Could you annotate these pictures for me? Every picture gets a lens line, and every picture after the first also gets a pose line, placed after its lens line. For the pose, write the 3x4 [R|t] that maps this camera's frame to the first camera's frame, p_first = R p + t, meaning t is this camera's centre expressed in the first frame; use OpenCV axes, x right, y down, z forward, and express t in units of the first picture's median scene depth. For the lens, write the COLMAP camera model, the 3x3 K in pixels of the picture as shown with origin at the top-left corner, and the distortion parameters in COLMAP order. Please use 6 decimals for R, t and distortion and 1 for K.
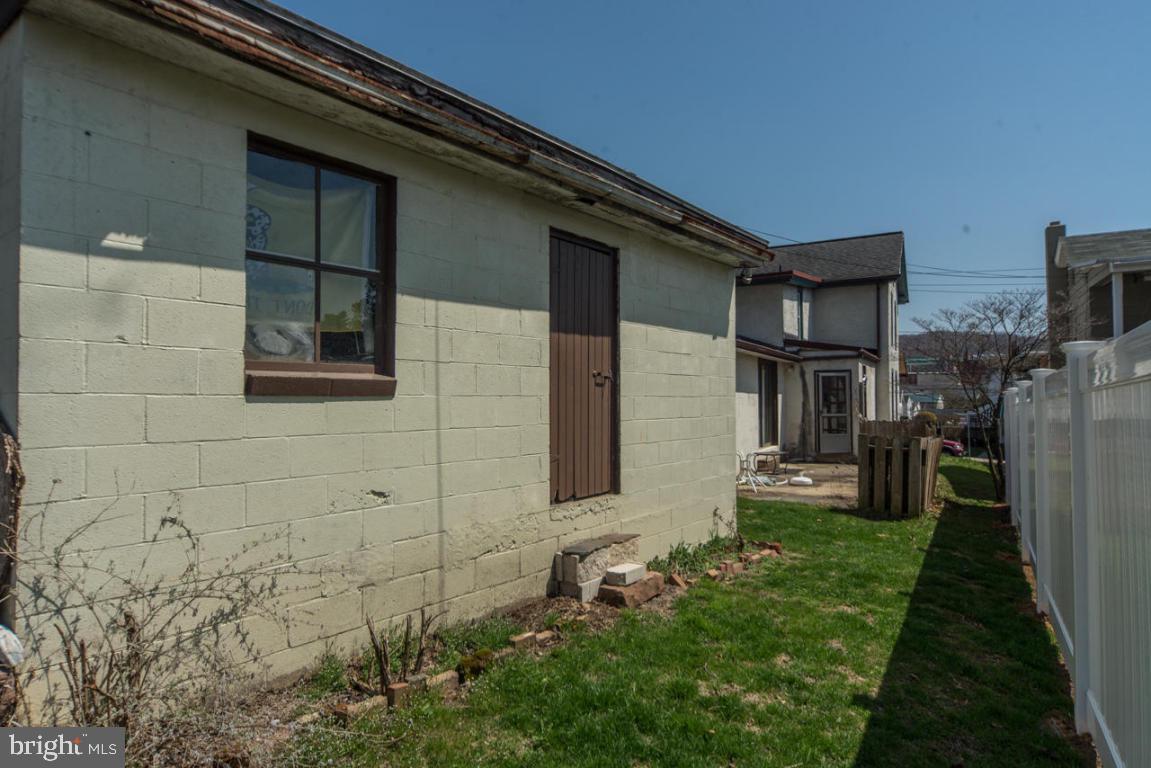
lens RADIAL K [[700.5, 0, 576.2], [0, 700.5, 385.8], [0, 0, 1]] dist [-0.006397, -0.001266]
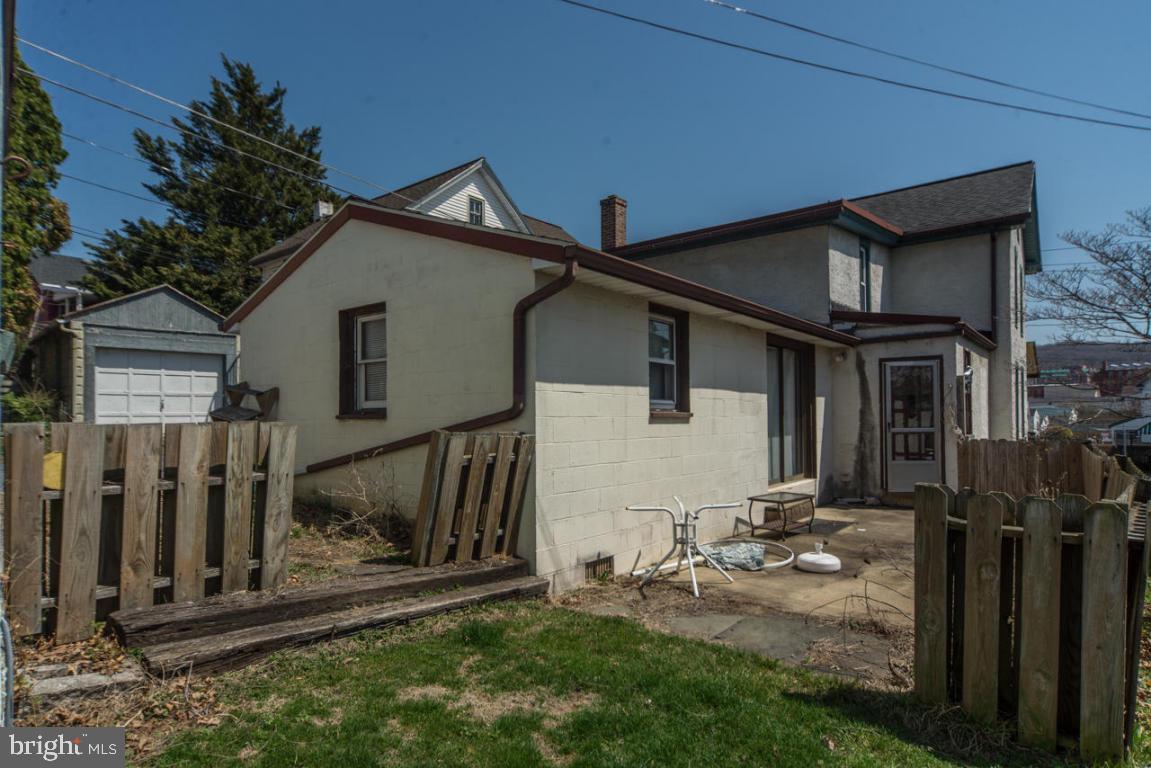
lens RADIAL K [[664.3, 0, 564.2], [0, 664.3, 407.9], [0, 0, 1]] dist [-0.001069, -0.000531]
pose [[0.985324, -0.004307, -0.170641, 0.162863], [0.005786, 0.999950, 0.008167, 0.015426], [0.170598, -0.009035, 0.985299, 0.365186]]
